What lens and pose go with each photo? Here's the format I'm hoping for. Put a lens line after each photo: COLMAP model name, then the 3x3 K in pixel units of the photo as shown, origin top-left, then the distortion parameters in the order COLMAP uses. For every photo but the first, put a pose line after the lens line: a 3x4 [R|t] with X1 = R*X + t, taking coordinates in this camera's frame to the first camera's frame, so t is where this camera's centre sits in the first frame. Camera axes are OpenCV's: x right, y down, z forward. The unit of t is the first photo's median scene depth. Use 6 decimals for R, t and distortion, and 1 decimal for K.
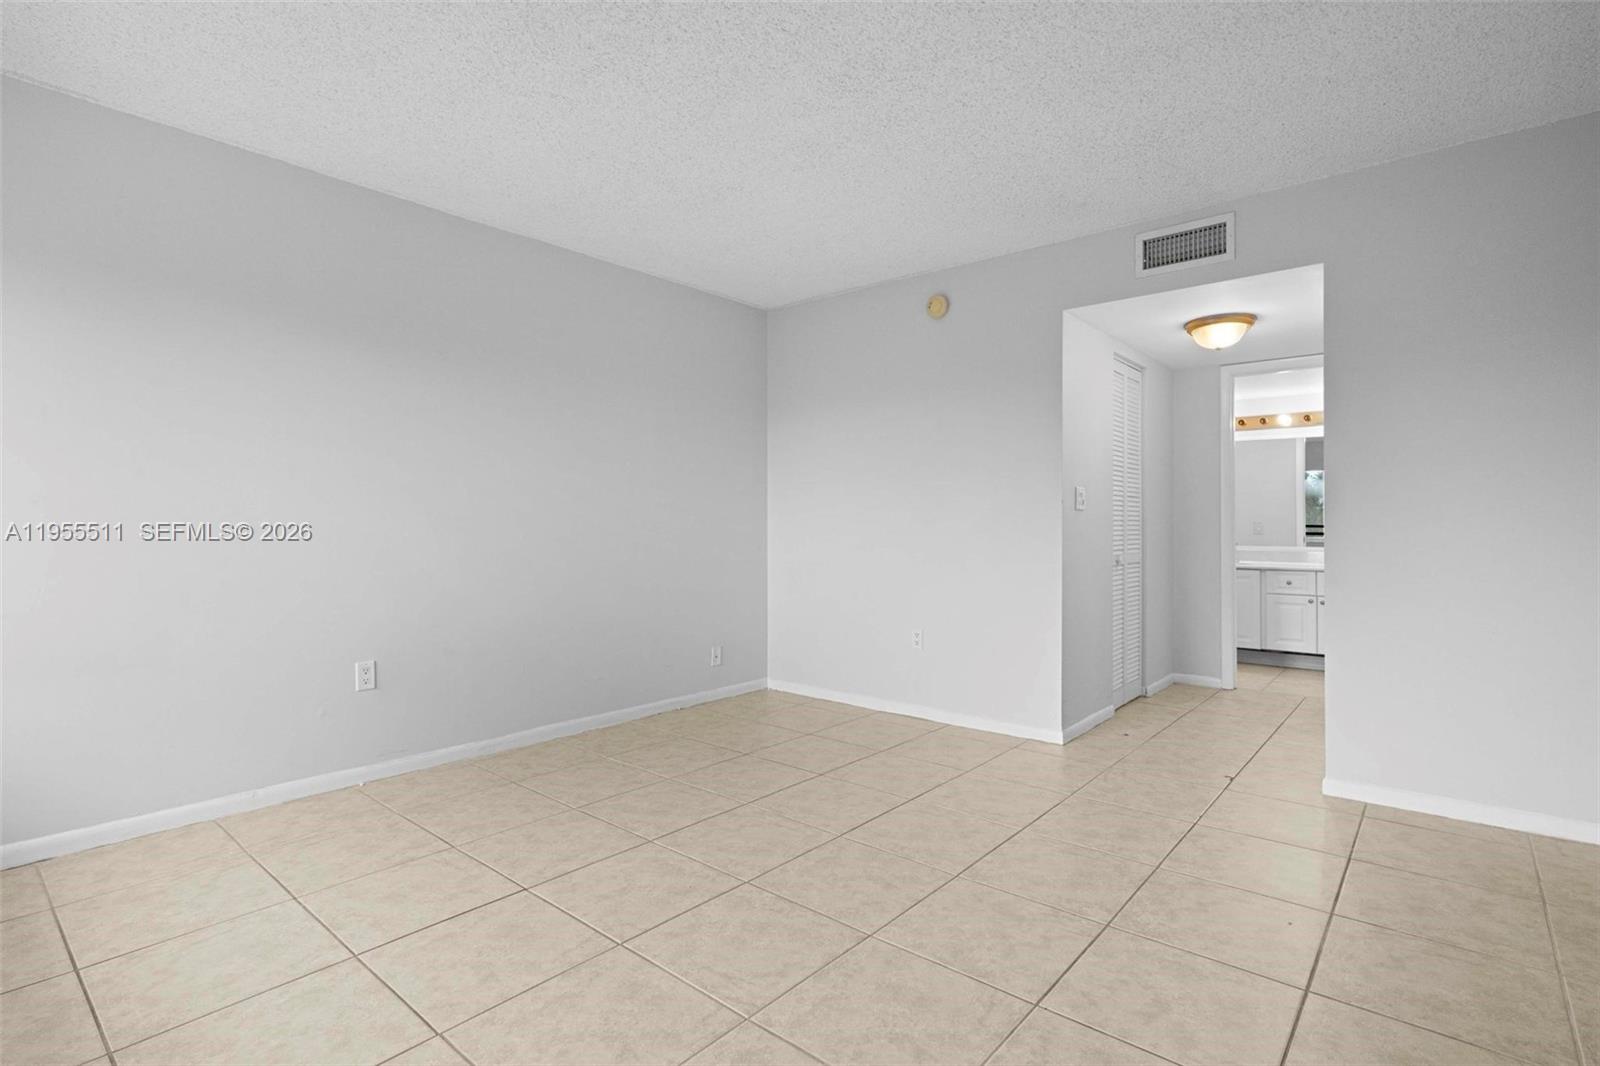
lens RADIAL K [[763.8, 0, 815.2], [0, 763.8, 521.5], [0, 0, 1]] dist [-0.001571, 0.000590]
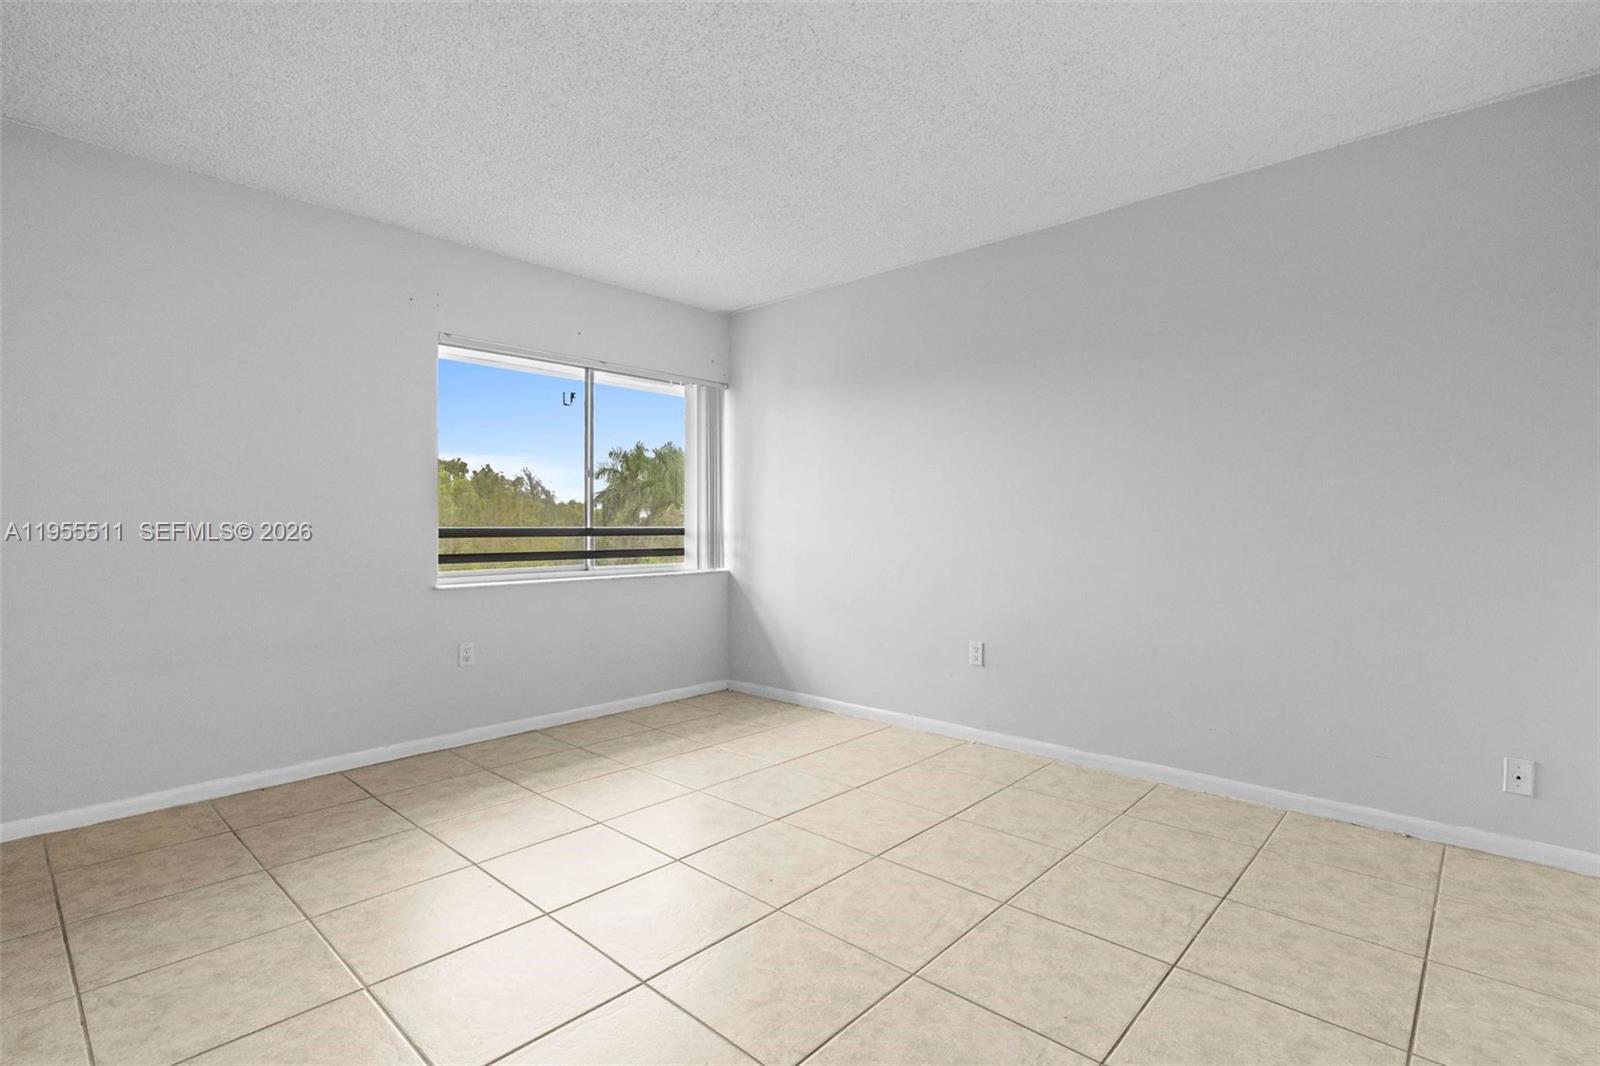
lens RADIAL K [[763.8, 0, 815.2], [0, 763.8, 521.5], [0, 0, 1]] dist [-0.001571, 0.000590]
pose [[-0.034469, -0.006239, -0.999386, 0.620528], [0.003228, 0.999975, -0.006354, 0.001663], [0.999401, -0.003445, -0.034448, 0.789446]]
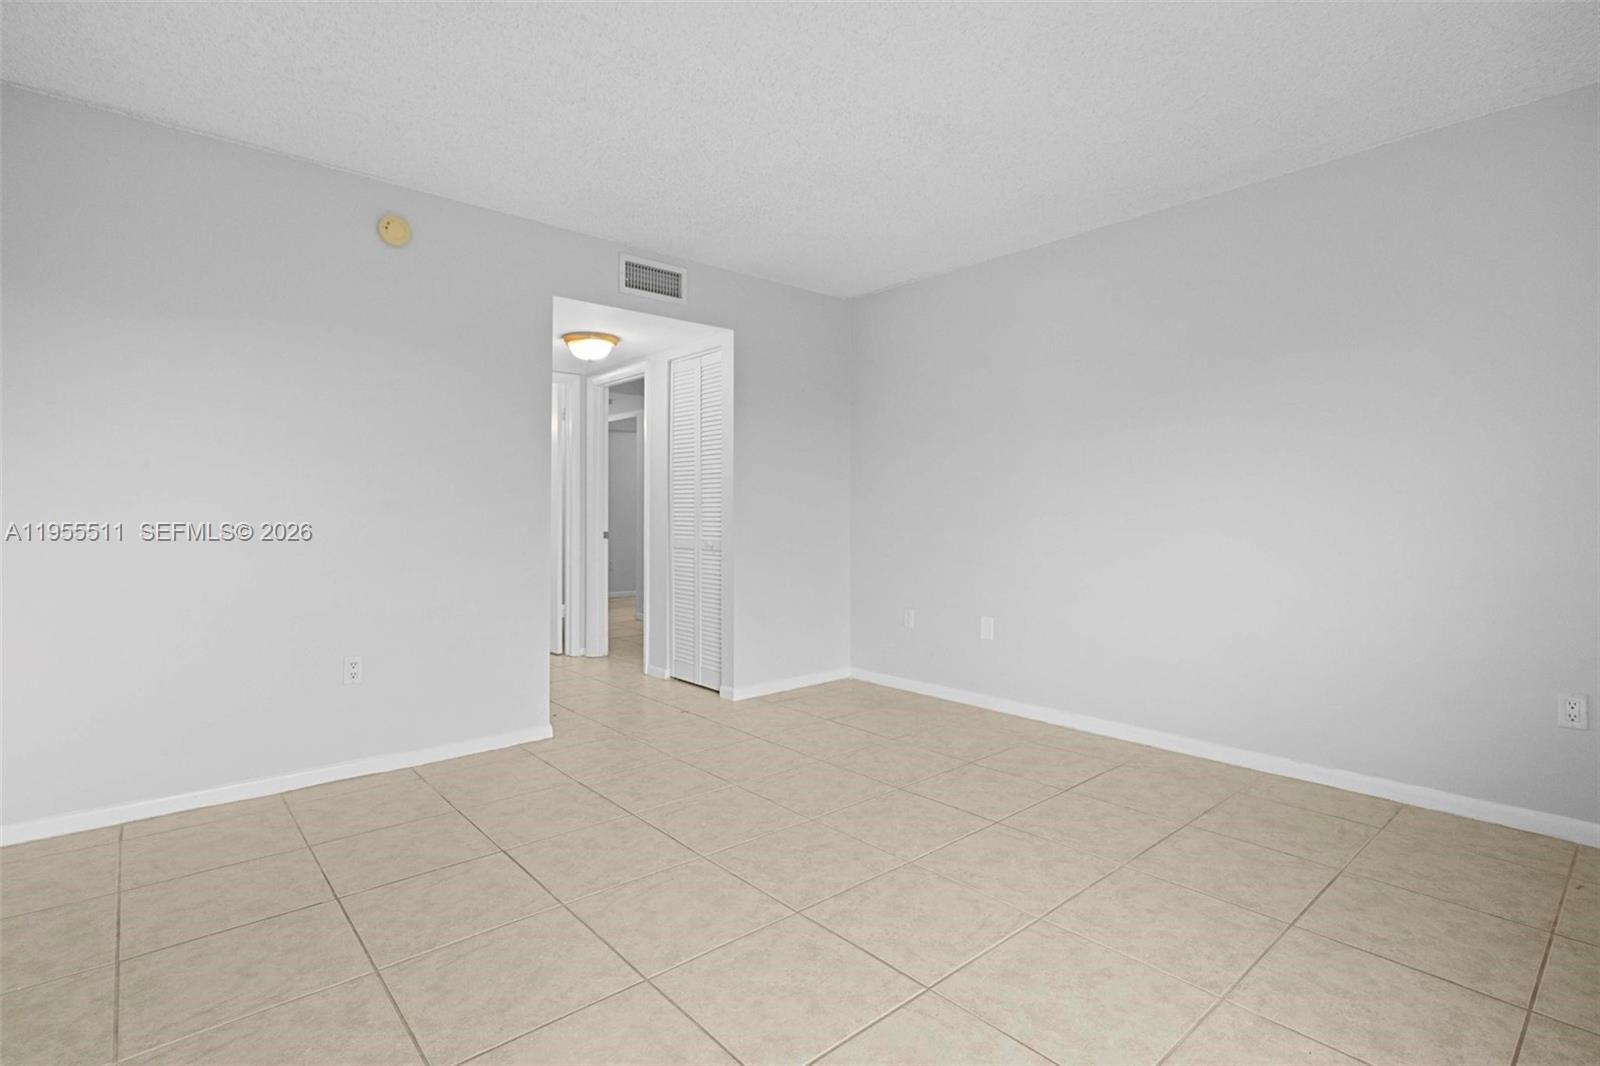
lens RADIAL K [[770.5, 0, 810.2], [0, 770.5, 503.1], [0, 0, 1]] dist [-0.000219, 0.000131]
pose [[0.152391, 0.010394, 0.988266, -0.722586], [-0.002258, 0.999946, -0.010169, 0.000806], [-0.988318, -0.000681, 0.152406, 0.620867]]
